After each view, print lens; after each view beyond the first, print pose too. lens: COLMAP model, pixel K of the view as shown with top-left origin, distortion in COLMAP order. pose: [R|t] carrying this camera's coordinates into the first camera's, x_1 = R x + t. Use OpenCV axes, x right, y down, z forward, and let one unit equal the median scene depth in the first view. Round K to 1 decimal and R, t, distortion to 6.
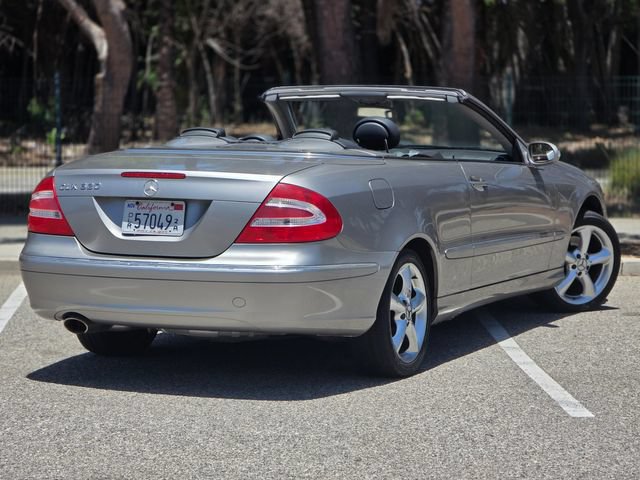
lens RADIAL K [[2144.1, 0, 320.0], [0, 2144.1, 240.0], [0, 0, 1]] dist [0.134939, 1.917506]
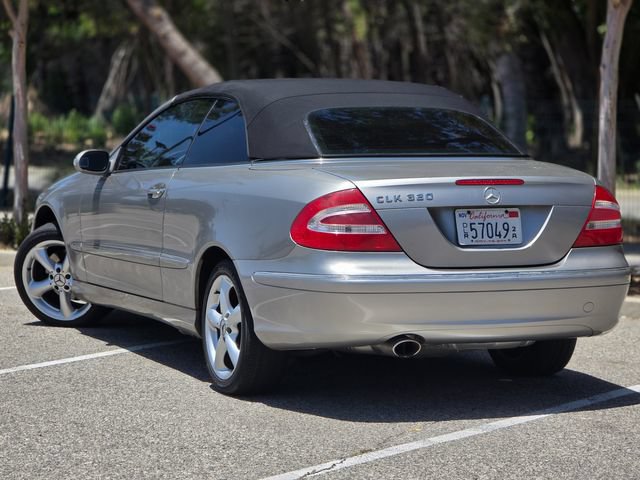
lens RADIAL K [[2144.1, 0, 320.0], [0, 2144.1, 240.0], [0, 0, 1]] dist [0.134939, 1.917506]
pose [[0.671028, -0.048015, 0.739876, -0.809136], [0.056729, 0.998301, 0.013335, -0.020818], [-0.739259, 0.033024, 0.672611, 0.400781]]
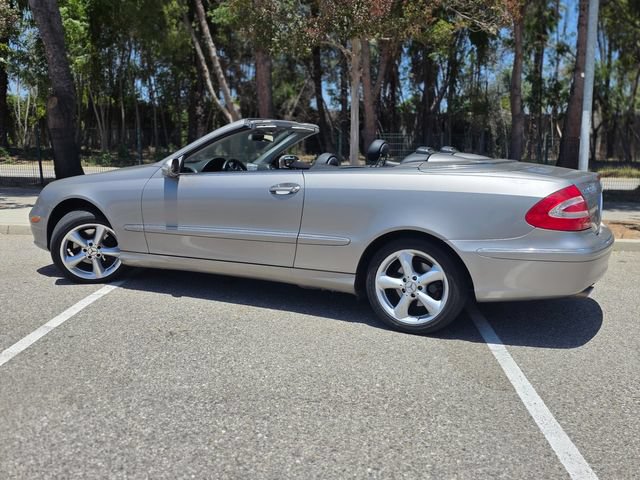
lens RADIAL K [[666.4, 0, 320.0], [0, 666.4, 240.0], [0, 0, 1]] dist [0.109049, -0.182393]
pose [[0.020852, -0.149900, 0.988481, -0.527828], [0.065810, 0.986758, 0.148250, -0.066778], [-0.997614, 0.061960, 0.030441, 1.140686]]
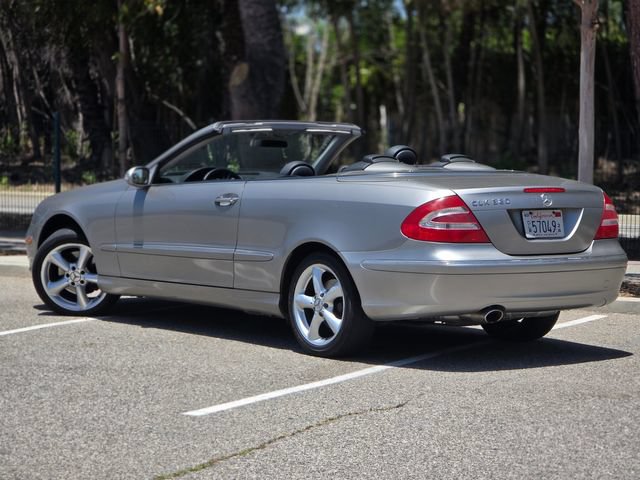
lens RADIAL K [[2144.1, 0, 320.0], [0, 2144.1, 240.0], [0, 0, 1]] dist [0.134939, 1.917506]
pose [[0.452117, -0.044993, 0.890823, -1.227123], [0.062692, 0.997860, 0.018581, -0.031675], [-0.889753, 0.047447, 0.453970, 0.525944]]
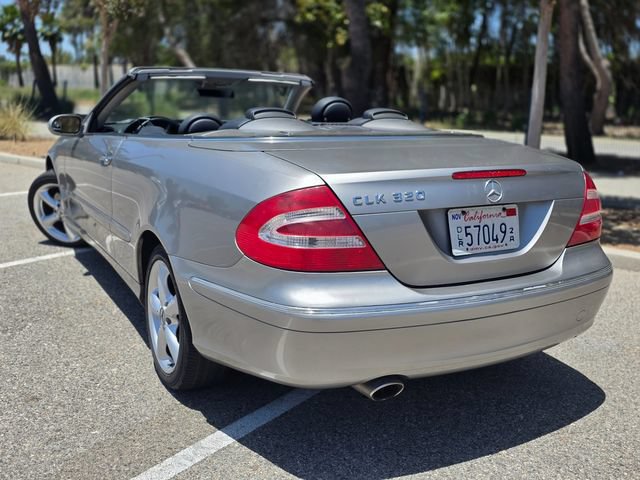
lens RADIAL K [[666.4, 0, 320.0], [0, 666.4, 240.0], [0, 0, 1]] dist [0.109049, -0.182393]
pose [[0.590004, -0.160993, 0.791186, -0.292318], [0.042211, 0.984729, 0.168897, -0.047958], [-0.806296, -0.066253, 0.587790, 0.879038]]
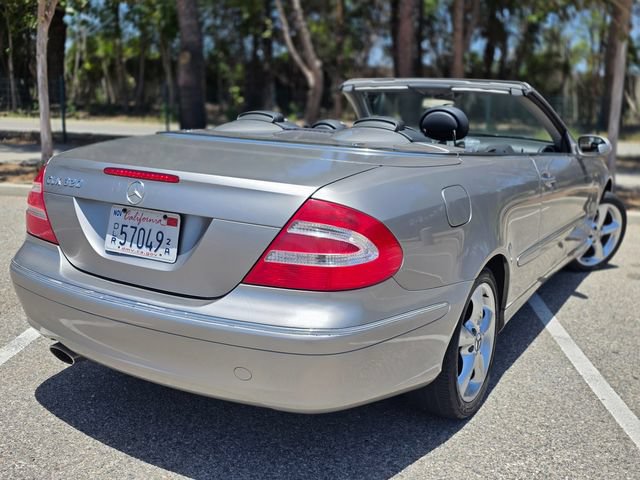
lens RADIAL K [[666.4, 0, 320.0], [0, 666.4, 240.0], [0, 0, 1]] dist [0.109049, -0.182393]
pose [[0.992841, 0.053877, -0.106599, 0.006191], [-0.039455, 0.990323, 0.133052, -0.039345], [0.112736, -0.127894, 0.985360, 0.759016]]
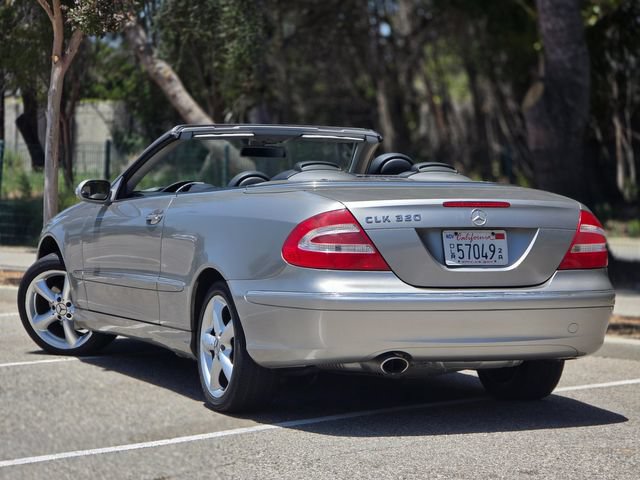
lens RADIAL K [[2144.1, 0, 320.0], [0, 2144.1, 240.0], [0, 0, 1]] dist [0.134939, 1.917506]
pose [[0.677788, -0.019593, 0.734997, -0.819071], [0.049617, 0.998585, -0.019135, 0.001192], [-0.733582, 0.049438, 0.677801, 0.376492]]
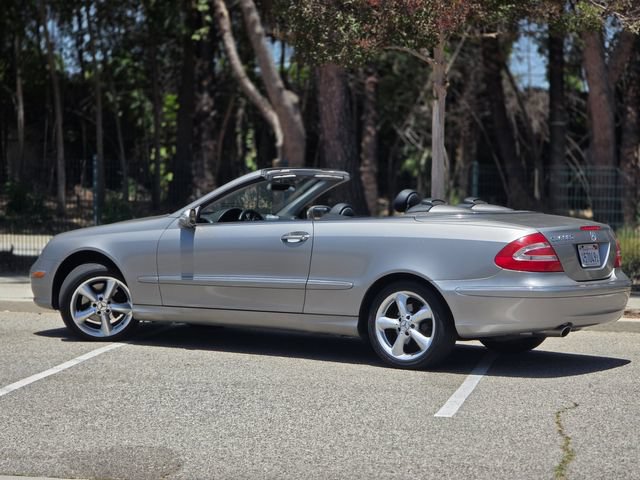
lens RADIAL K [[2144.1, 0, 320.0], [0, 2144.1, 240.0], [0, 0, 1]] dist [0.134939, 1.917506]
pose [[0.138734, -0.037924, 0.989603, -1.589751], [0.065004, 0.997460, 0.029112, -0.076947], [-0.988194, 0.060289, 0.140847, 0.943061]]
